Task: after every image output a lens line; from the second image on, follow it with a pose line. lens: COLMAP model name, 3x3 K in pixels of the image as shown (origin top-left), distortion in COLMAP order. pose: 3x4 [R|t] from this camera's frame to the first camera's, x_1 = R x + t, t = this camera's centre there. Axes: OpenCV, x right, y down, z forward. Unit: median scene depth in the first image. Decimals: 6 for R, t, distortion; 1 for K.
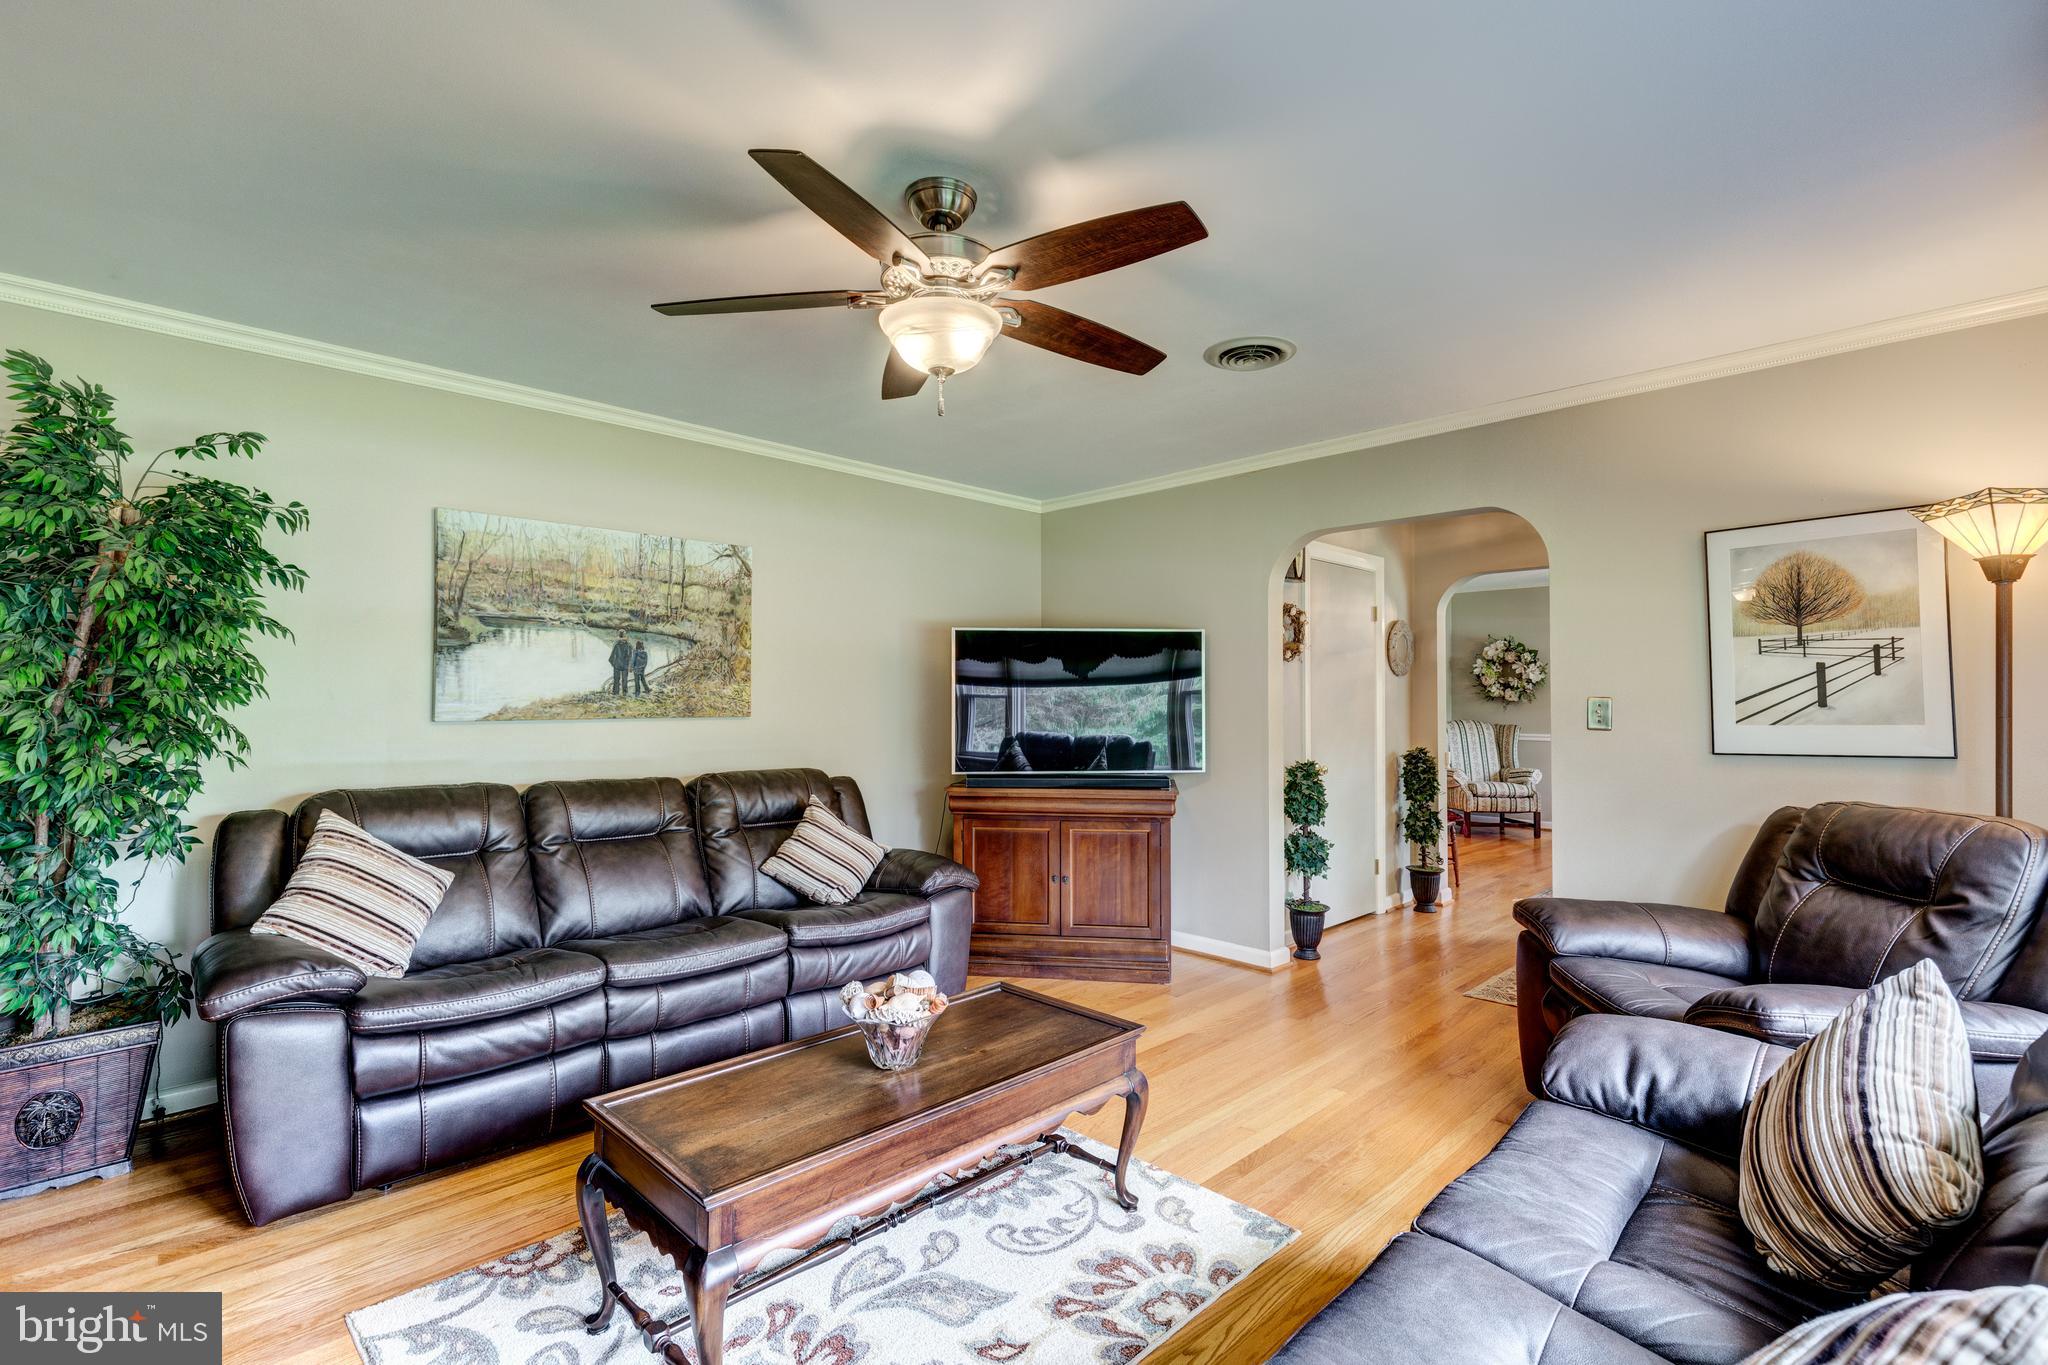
lens RADIAL K [[929.2, 0, 1033.2], [0, 929.2, 692.3], [0, 0, 1]] dist [0.007188, -0.000224]
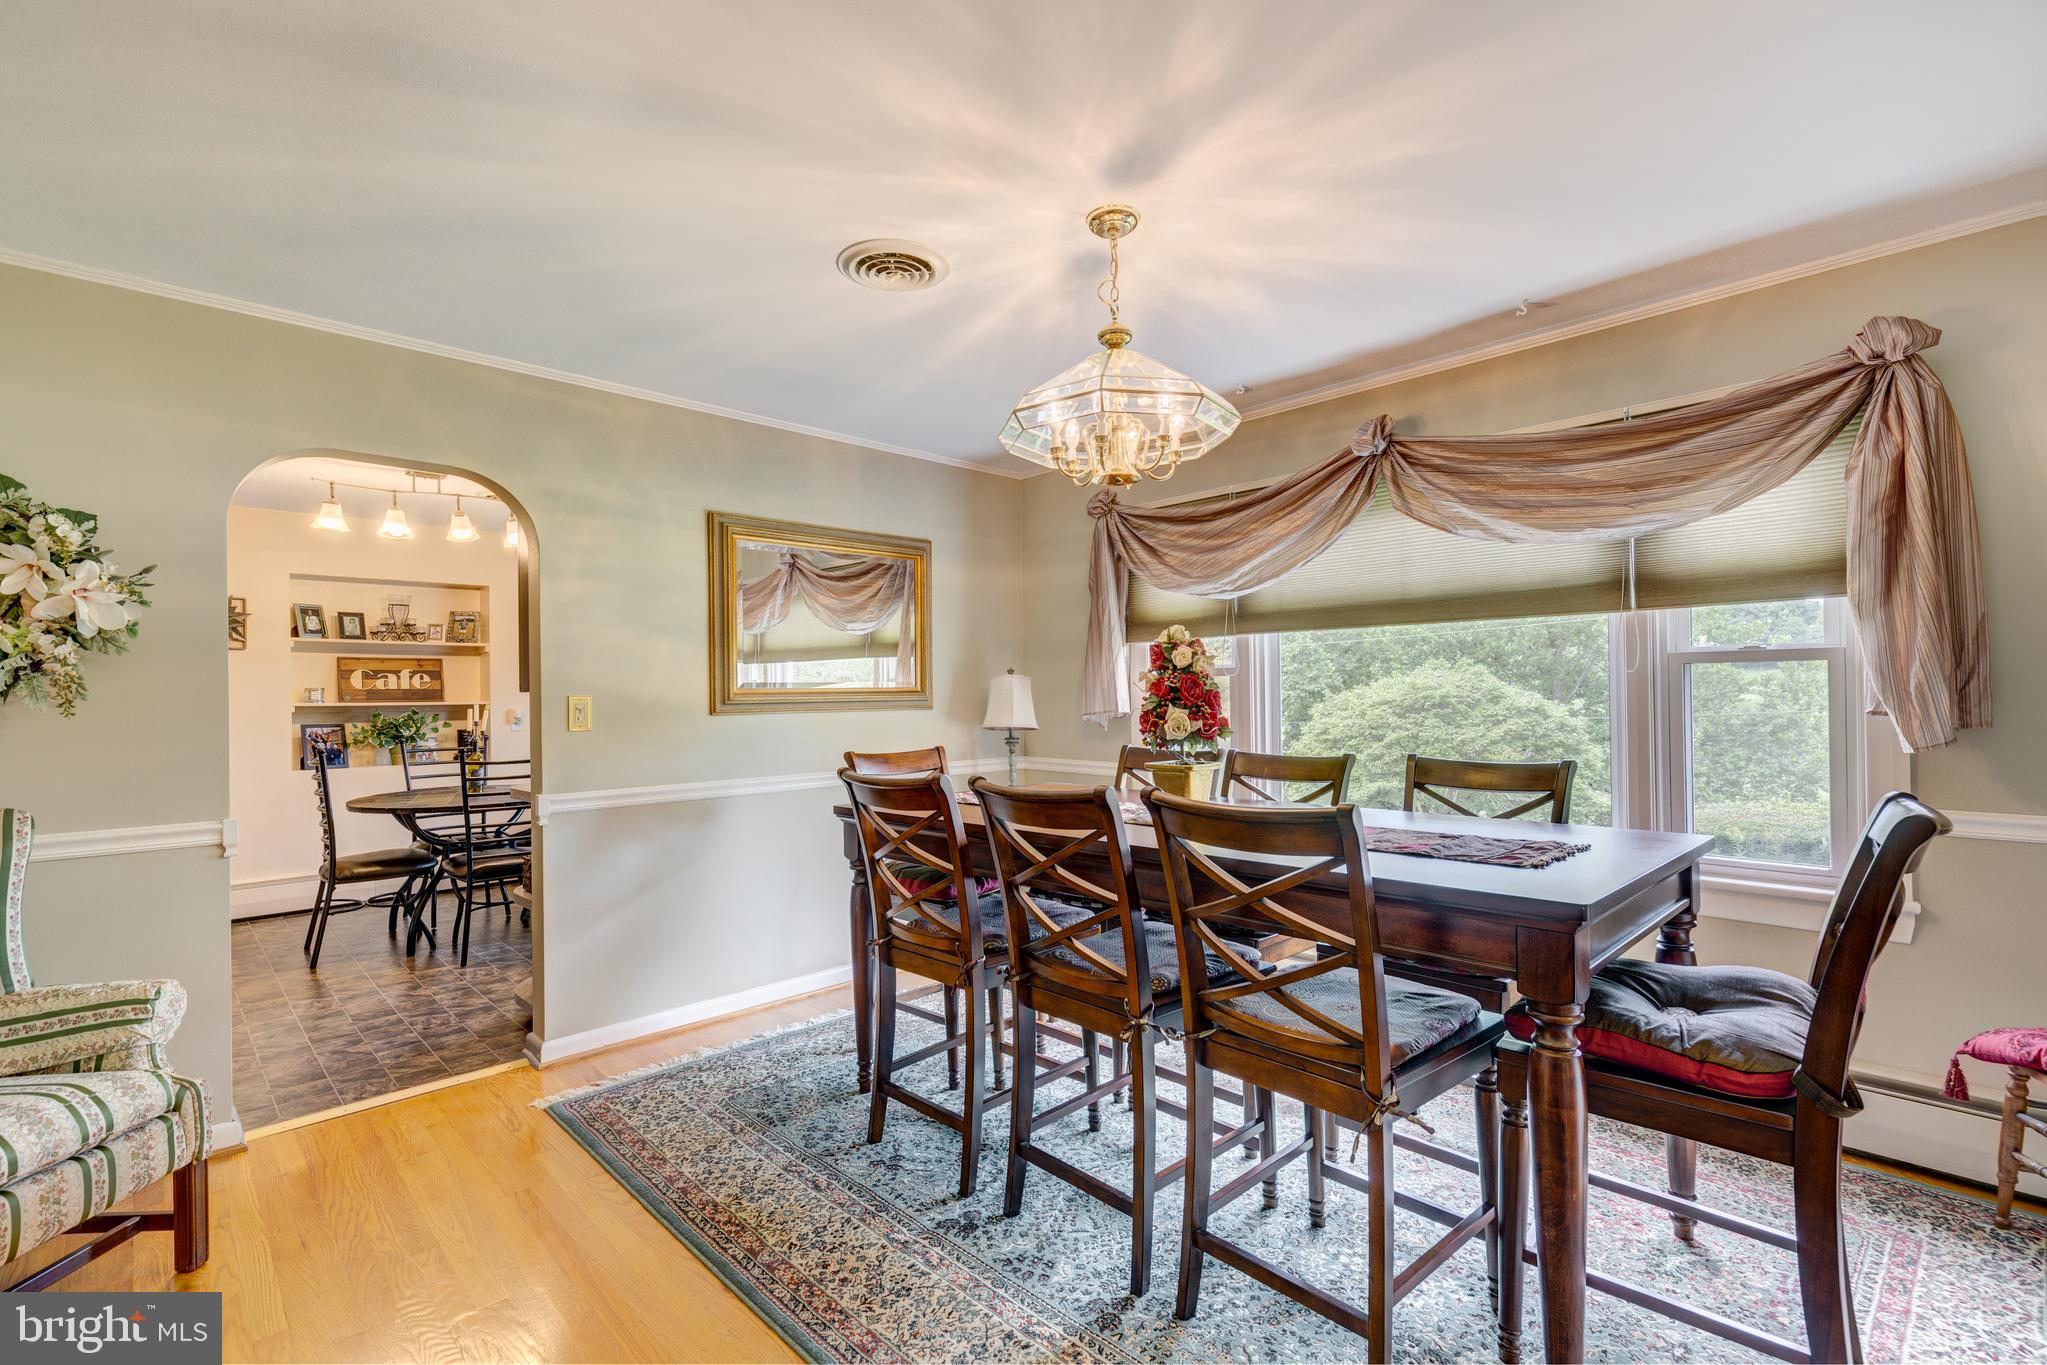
lens RADIAL K [[928.8, 0, 1023.9], [0, 928.8, 688.5], [0, 0, 1]] dist [0.007188, -0.000224]
pose [[0.024324, 0.003015, 0.999700, 0.701116], [0.005528, 0.999980, -0.003150, 0.016145], [-0.999689, 0.005603, 0.024307, 1.814940]]
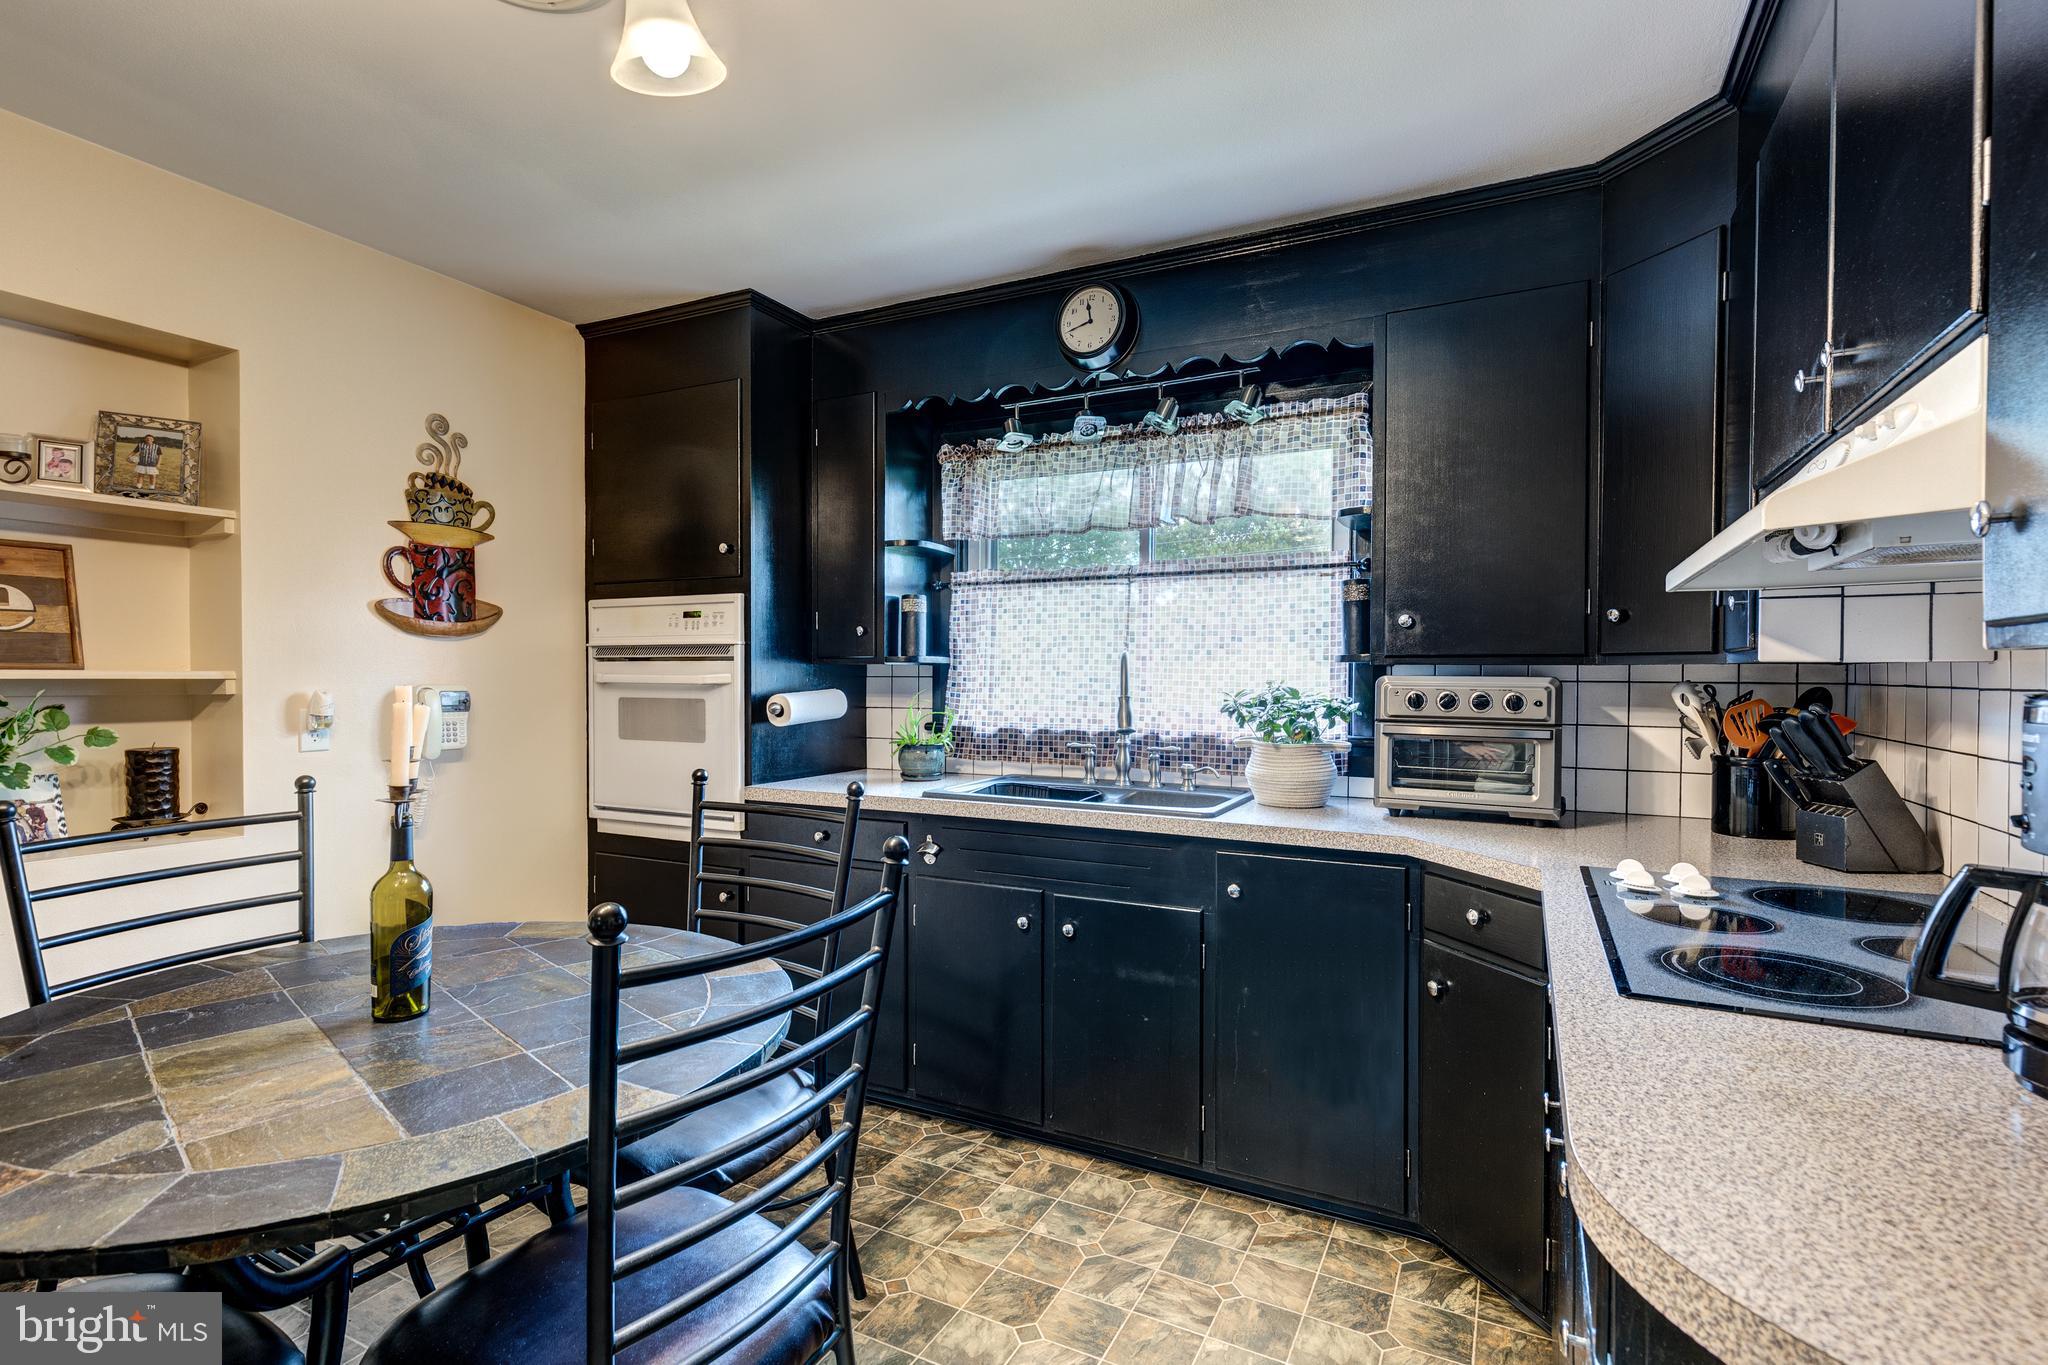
lens RADIAL K [[953.2, 0, 1006.6], [0, 953.2, 685.1], [0, 0, 1]] dist [0.008403, -0.001651]
pose [[-0.312224, -0.018220, 0.949834, 1.632707], [-0.013275, 0.999802, 0.014815, 0.022411], [-0.949916, -0.007984, -0.312404, 2.560065]]
